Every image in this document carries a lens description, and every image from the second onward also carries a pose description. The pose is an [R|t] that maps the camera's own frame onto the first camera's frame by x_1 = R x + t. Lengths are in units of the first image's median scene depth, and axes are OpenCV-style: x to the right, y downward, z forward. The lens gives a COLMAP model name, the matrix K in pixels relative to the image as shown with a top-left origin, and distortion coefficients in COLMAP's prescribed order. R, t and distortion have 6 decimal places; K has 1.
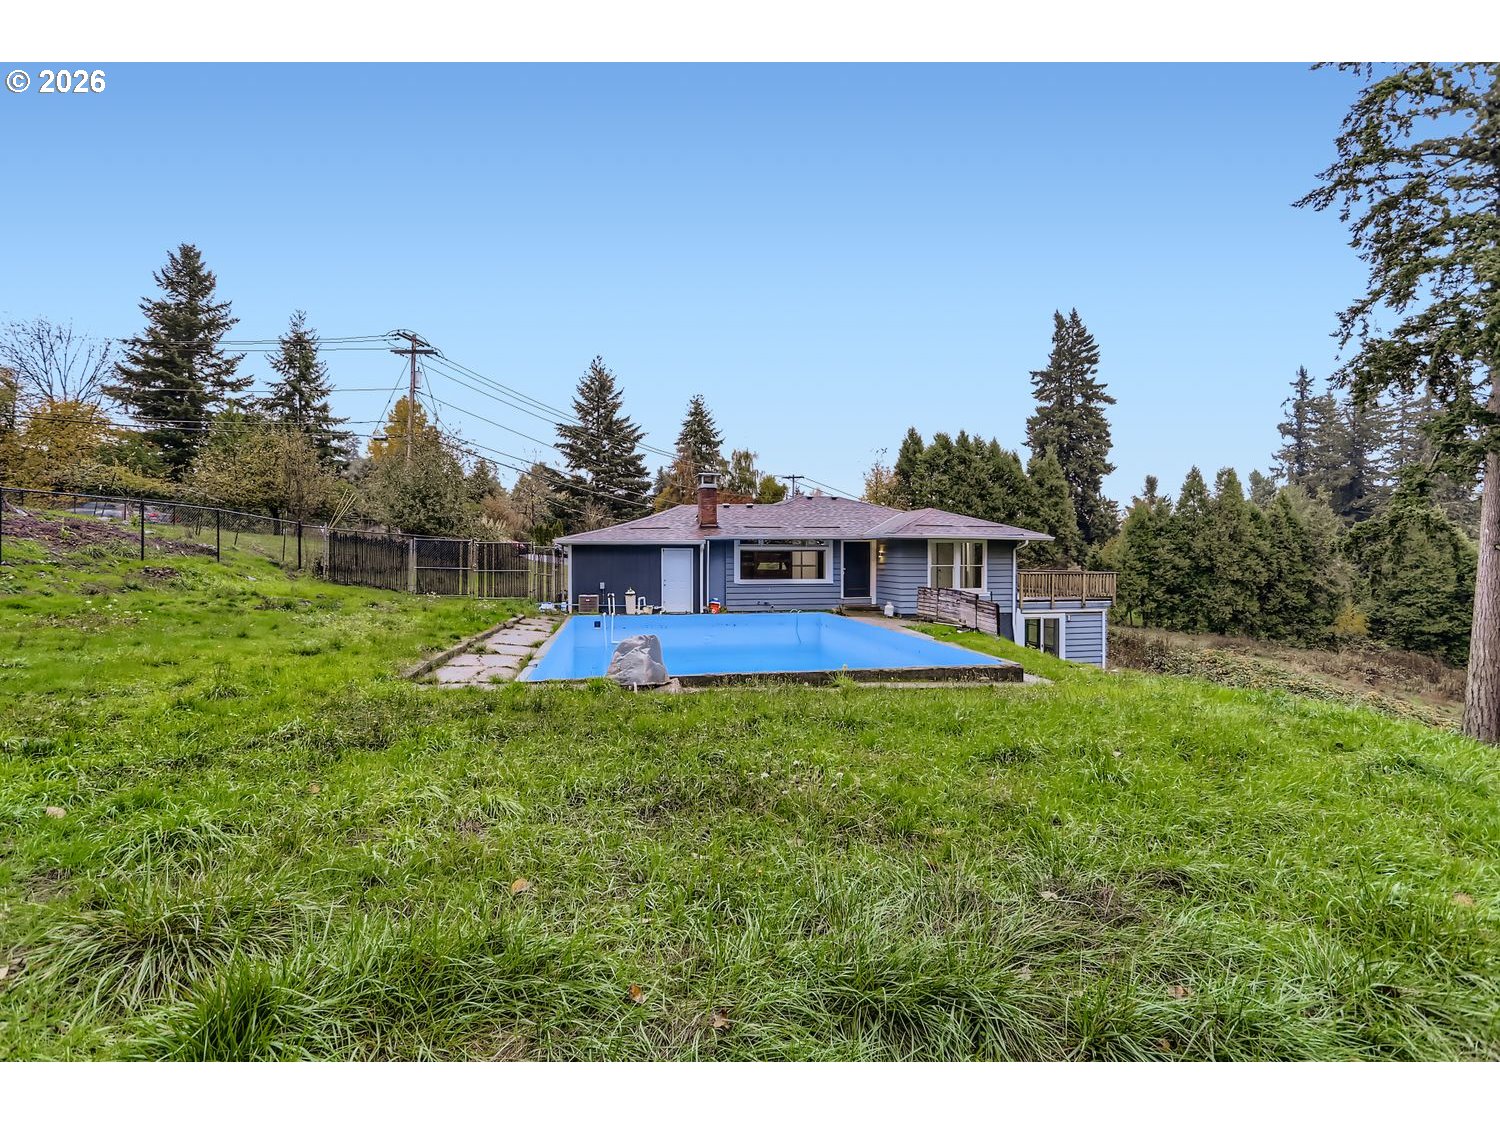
lens RADIAL K [[724.6, 0, 745.5], [0, 724.6, 565.0], [0, 0, 1]] dist [-0.041384, 0.026465]
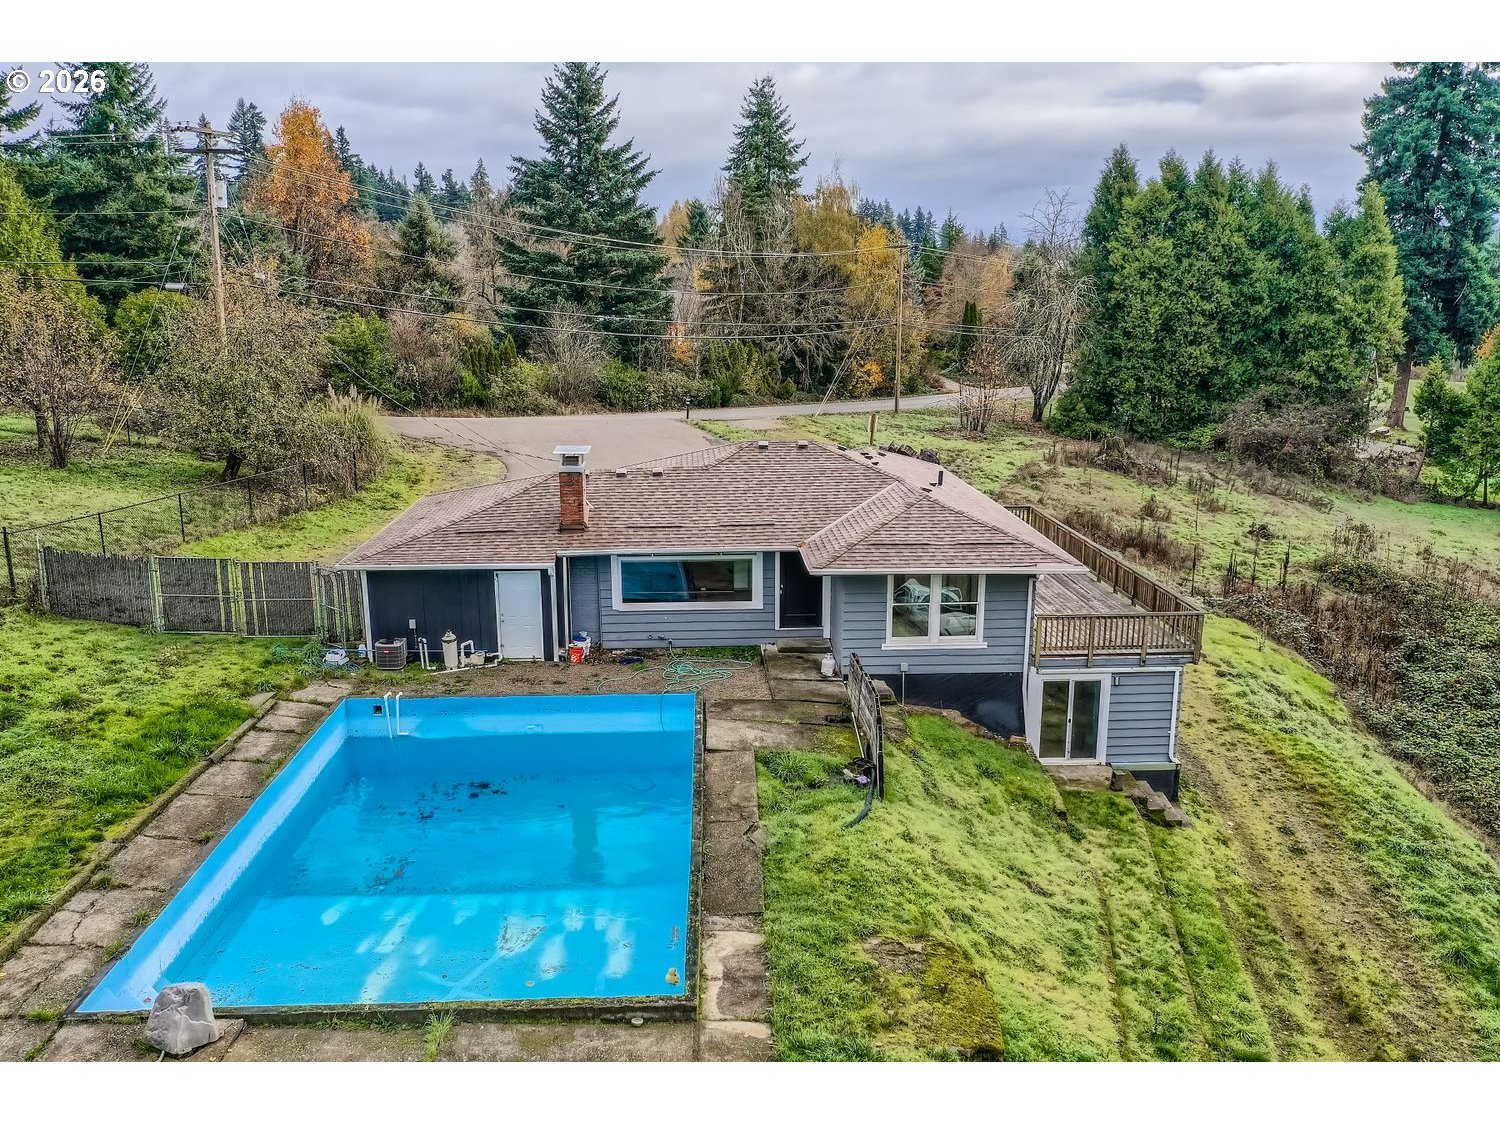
lens RADIAL K [[1186.0, 0, 749.3], [0, 1186.0, 569.0], [0, 0, 1]] dist [-0.014854, 0.002624]
pose [[0.990375, 0.030751, -0.134952, 0.079808], [0.000515, 0.974182, 0.225763, -0.080651], [0.138410, -0.223659, 0.964790, -0.016405]]
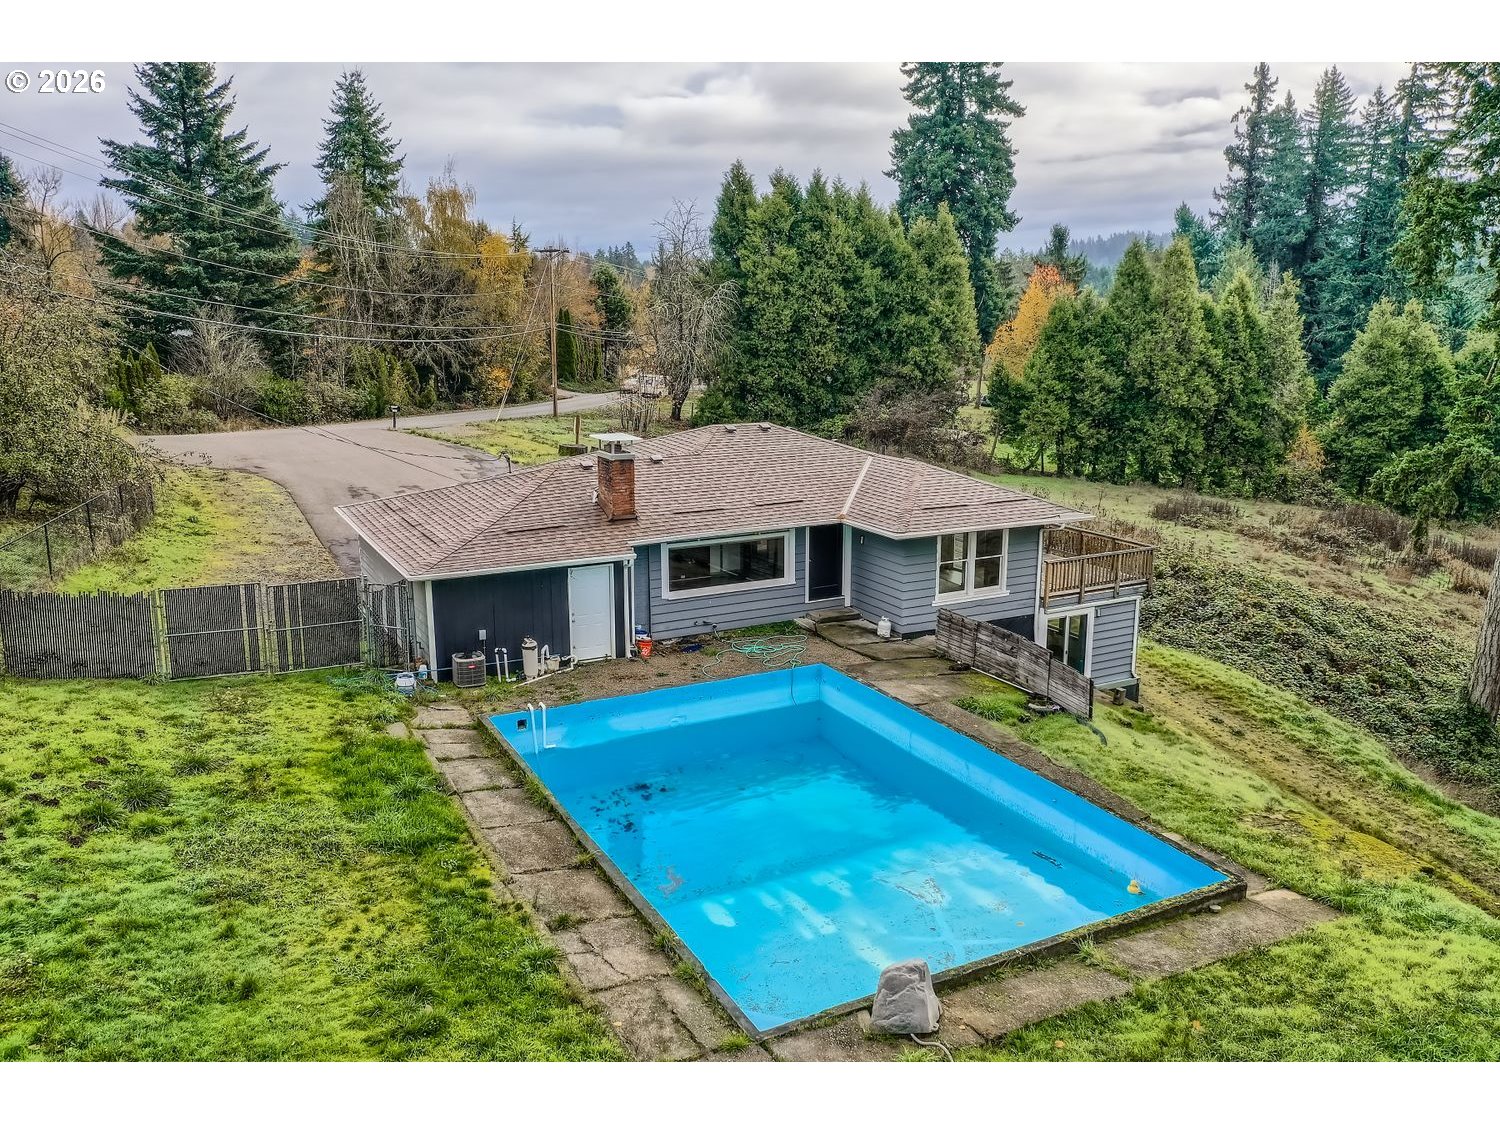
lens RADIAL K [[1186.0, 0, 749.3], [0, 1186.0, 569.0], [0, 0, 1]] dist [-0.014854, 0.002624]
pose [[0.954616, -0.065266, 0.290601, -0.077400], [0.001646, 0.976837, 0.213980, -0.071634], [-0.297836, -0.203791, 0.932611, -0.010794]]
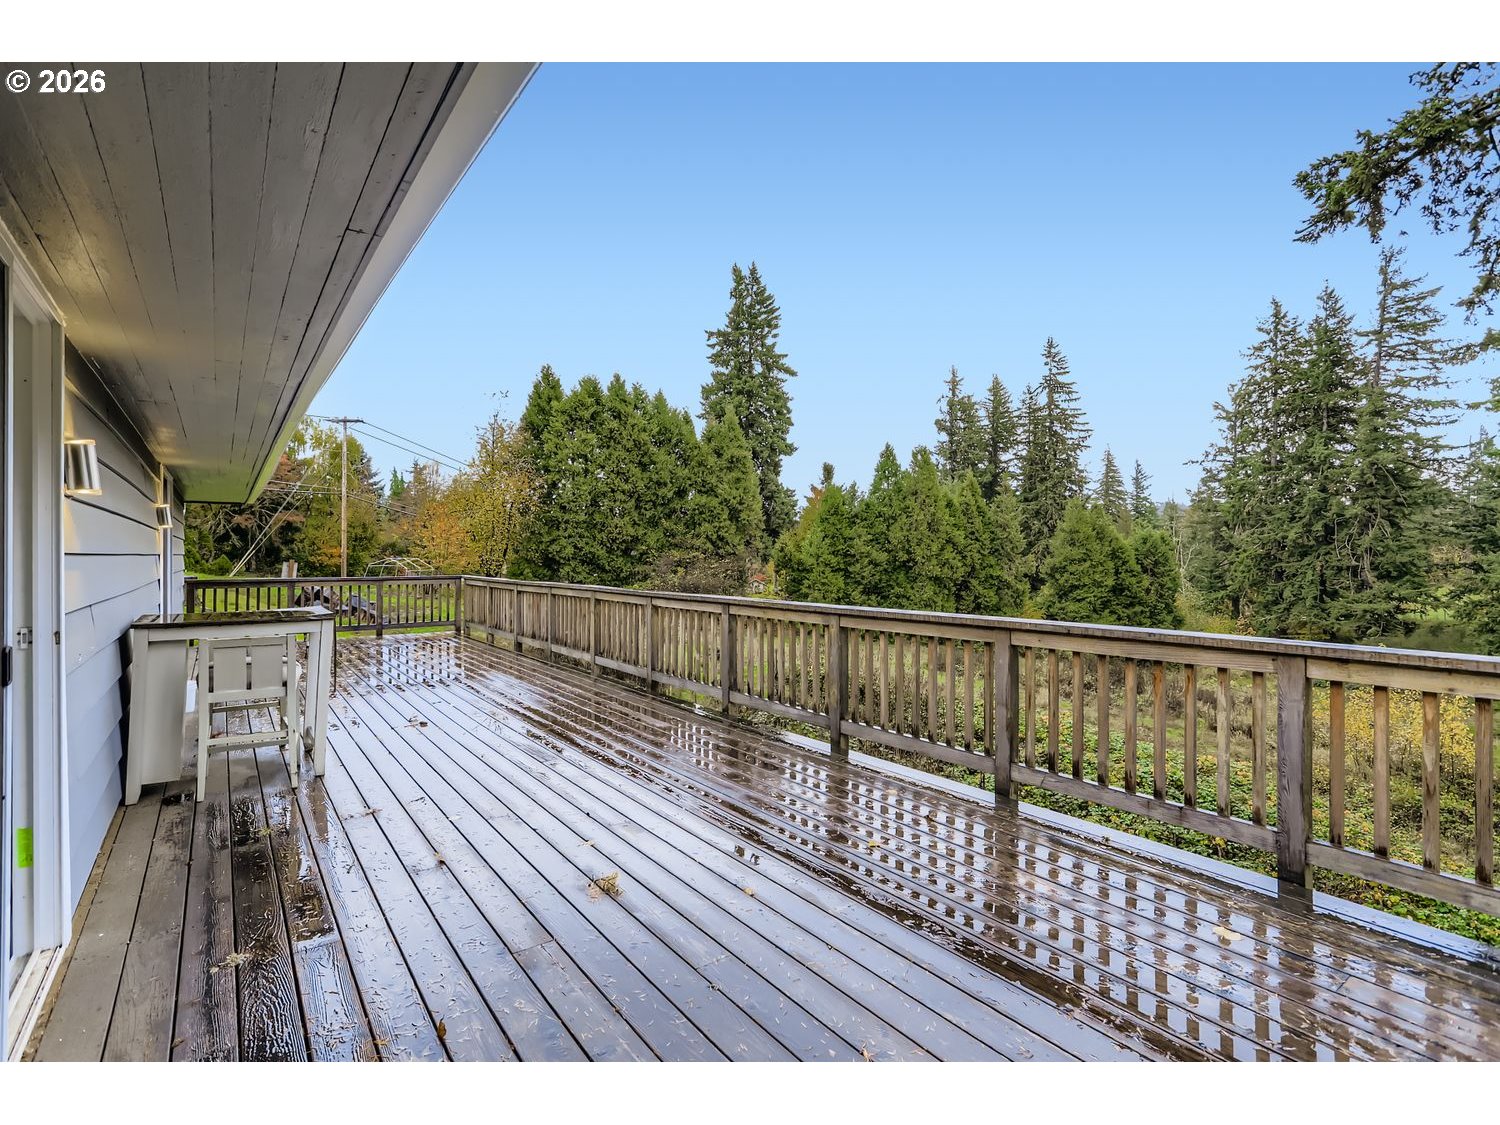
lens RADIAL K [[717.1, 0, 746.5], [0, 717.1, 542.4], [0, 0, 1]] dist [-0.040023, 0.024781]
pose [[0.907031, 0.004832, 0.421037, 0.120845], [0.005655, 0.999704, -0.023656, -0.001057], [-0.421027, 0.023838, 0.906735, 0.309058]]
